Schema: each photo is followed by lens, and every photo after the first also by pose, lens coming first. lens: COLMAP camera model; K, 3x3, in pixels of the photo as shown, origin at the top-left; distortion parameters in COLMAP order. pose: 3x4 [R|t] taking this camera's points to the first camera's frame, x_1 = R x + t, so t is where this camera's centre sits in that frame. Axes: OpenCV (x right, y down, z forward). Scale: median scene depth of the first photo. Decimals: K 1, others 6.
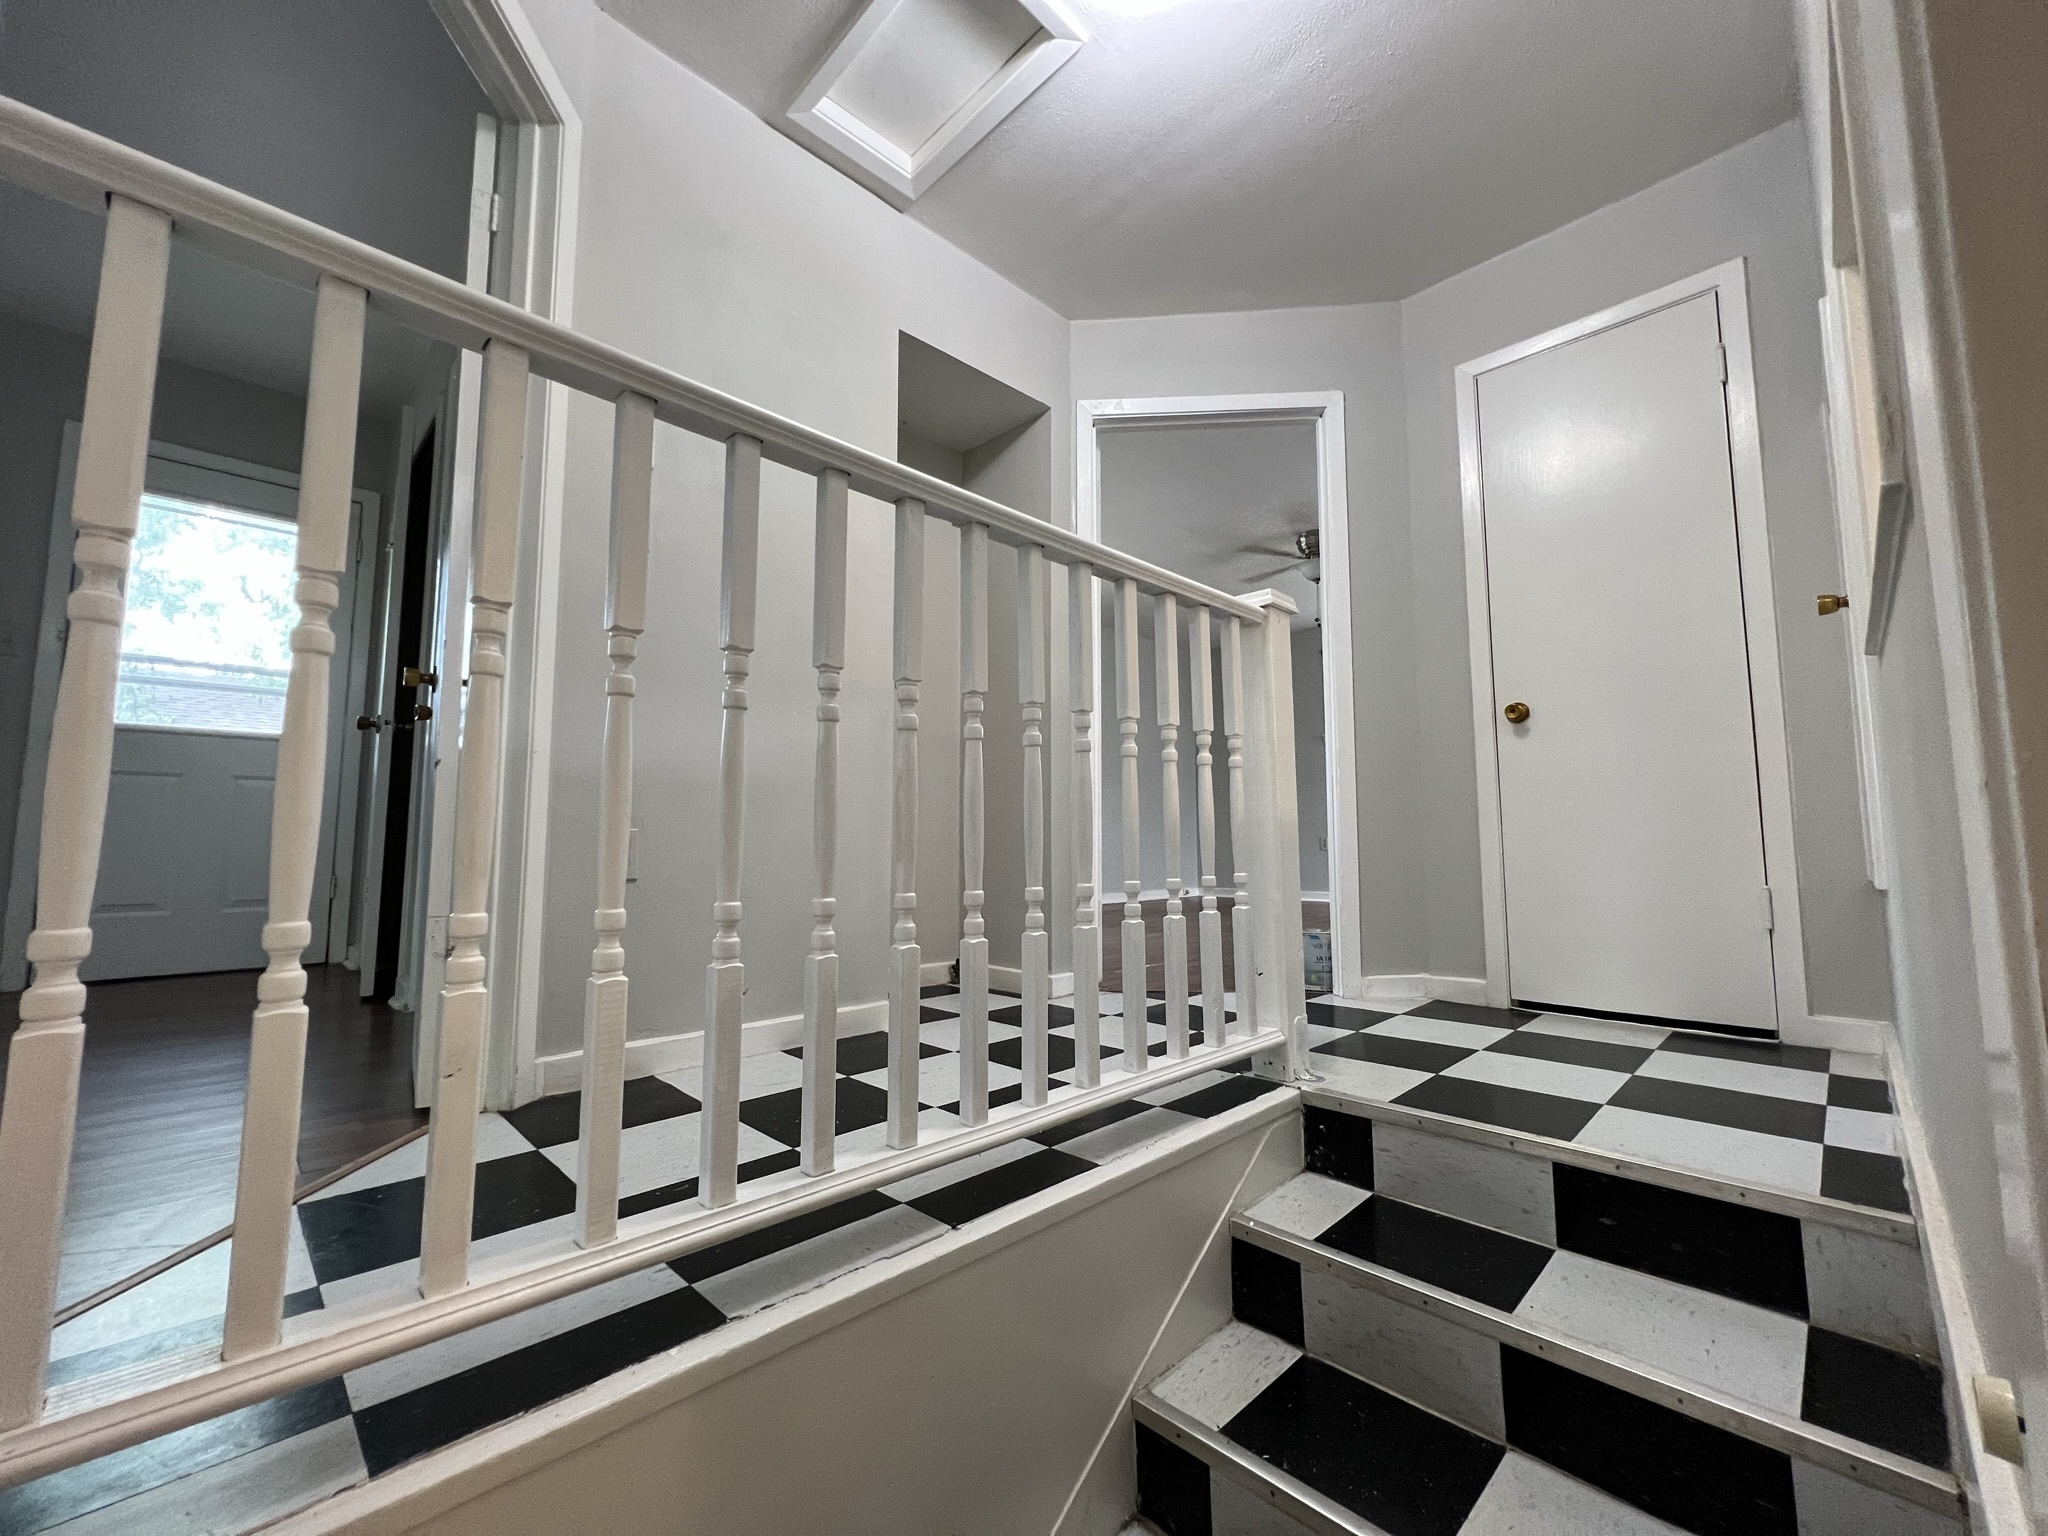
lens RADIAL K [[824.7, 0, 1024.0], [0, 824.7, 766.0], [0, 0, 1]] dist [-0.001631, 0.000161]
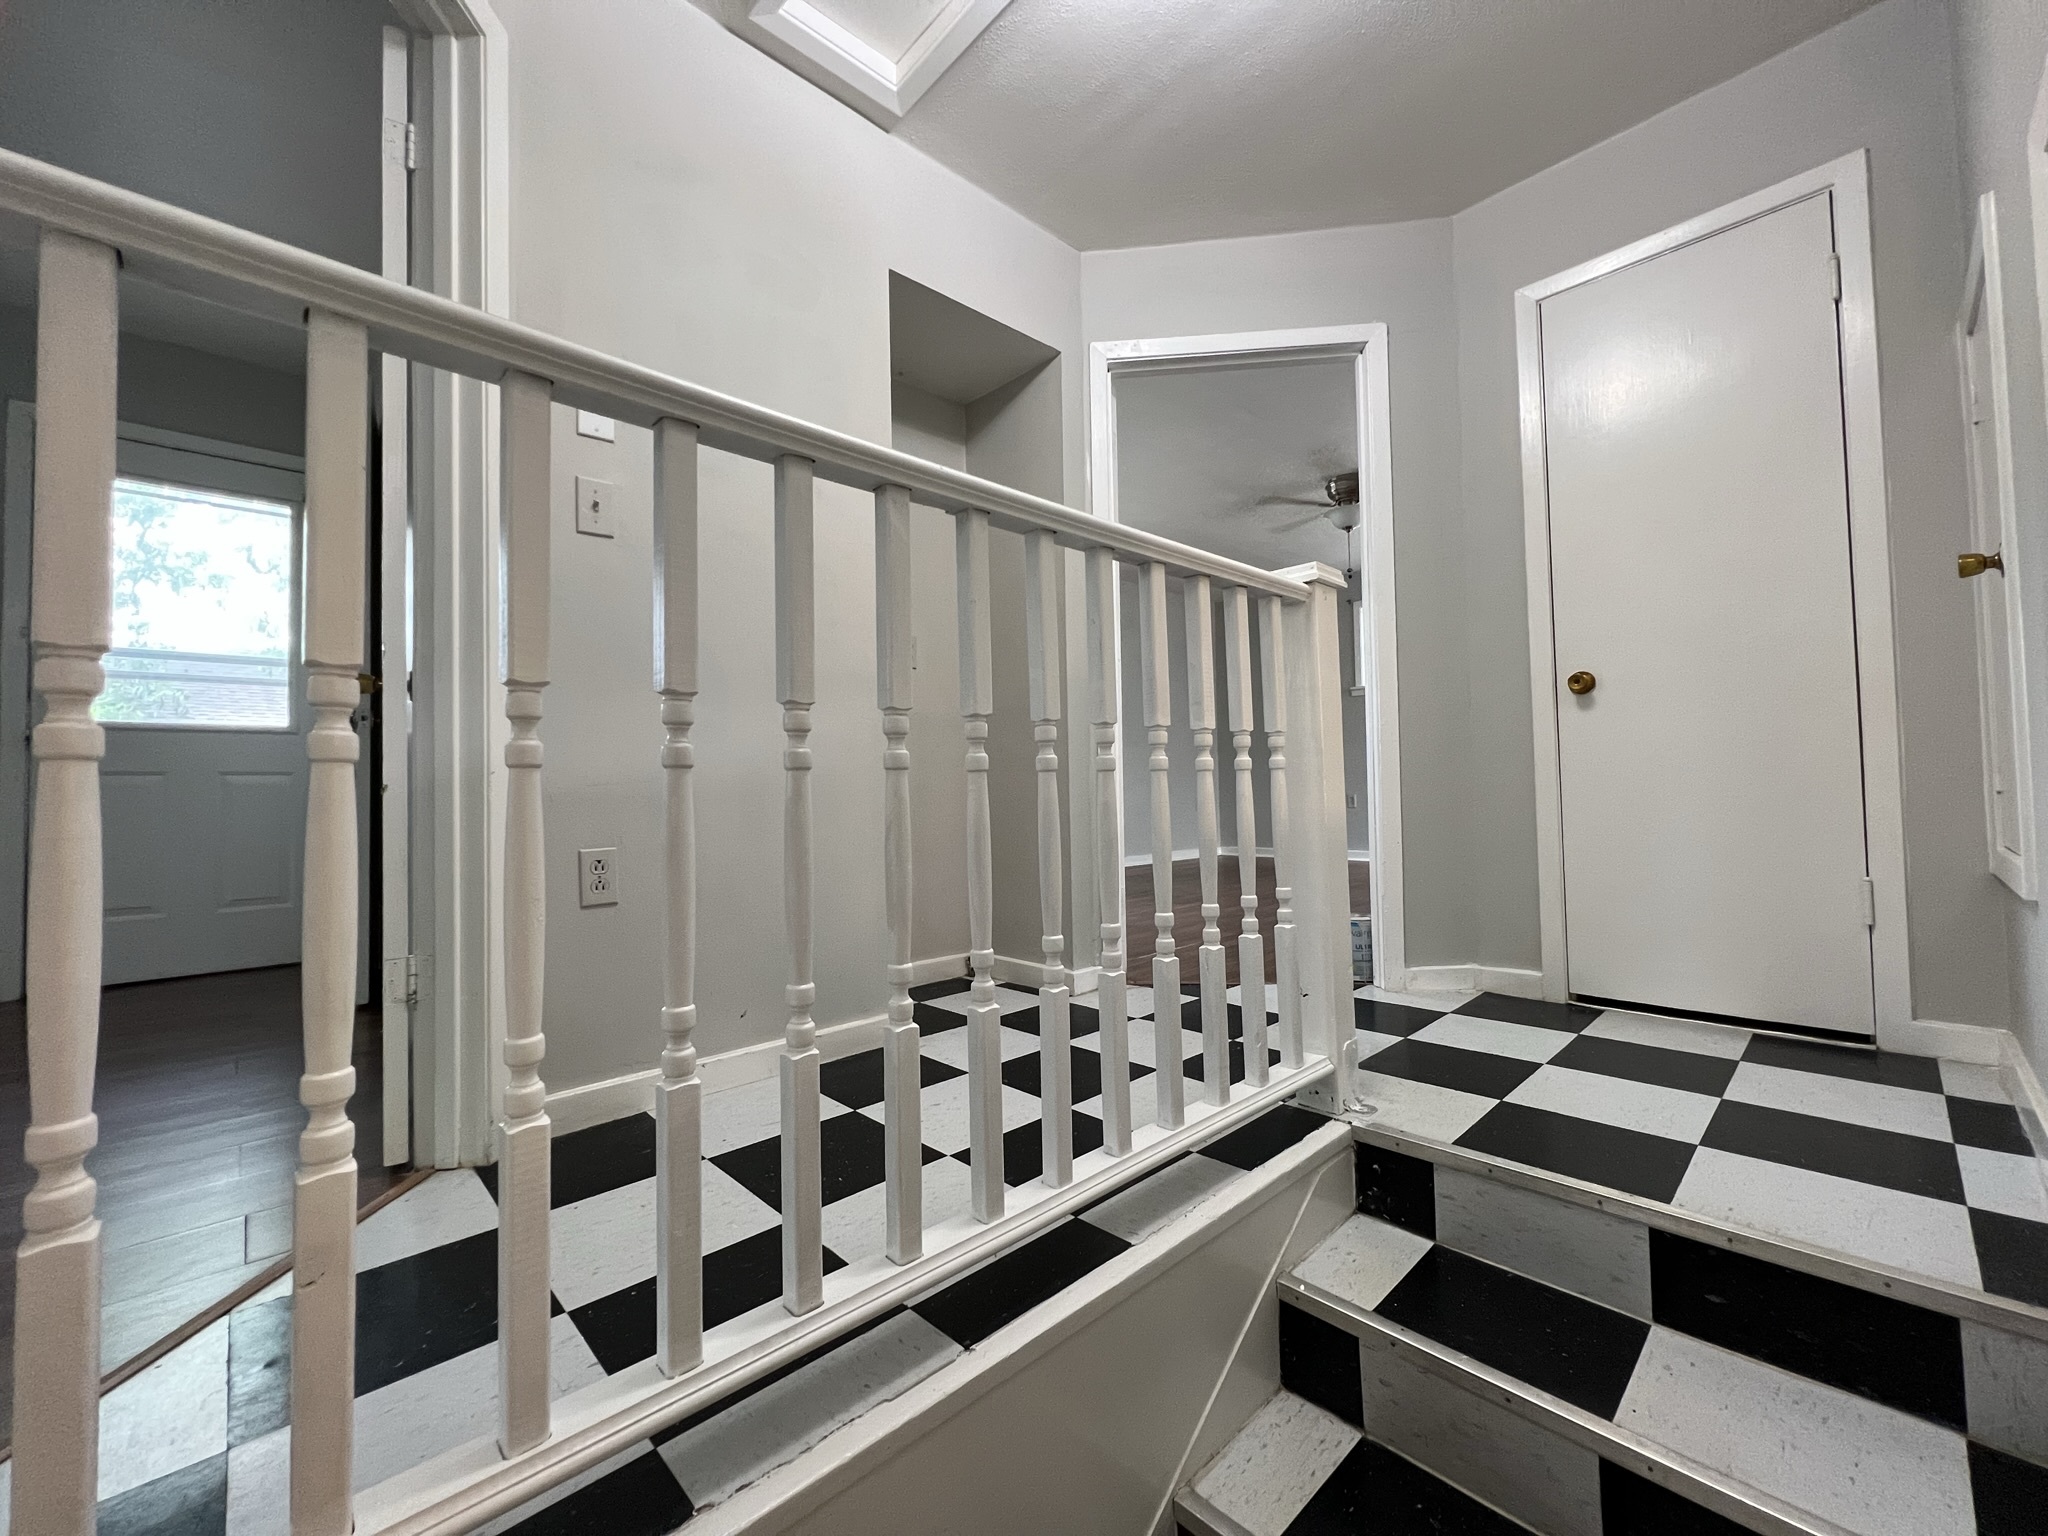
lens RADIAL K [[824.7, 0, 1023.8], [0, 824.7, 765.1], [0, 0, 1]] dist [-0.001631, 0.000161]
pose [[0.999542, -0.020817, -0.021982, 0.003924], [0.022128, 0.997879, 0.061215, -0.063600], [0.020661, -0.061674, 0.997883, 0.112396]]
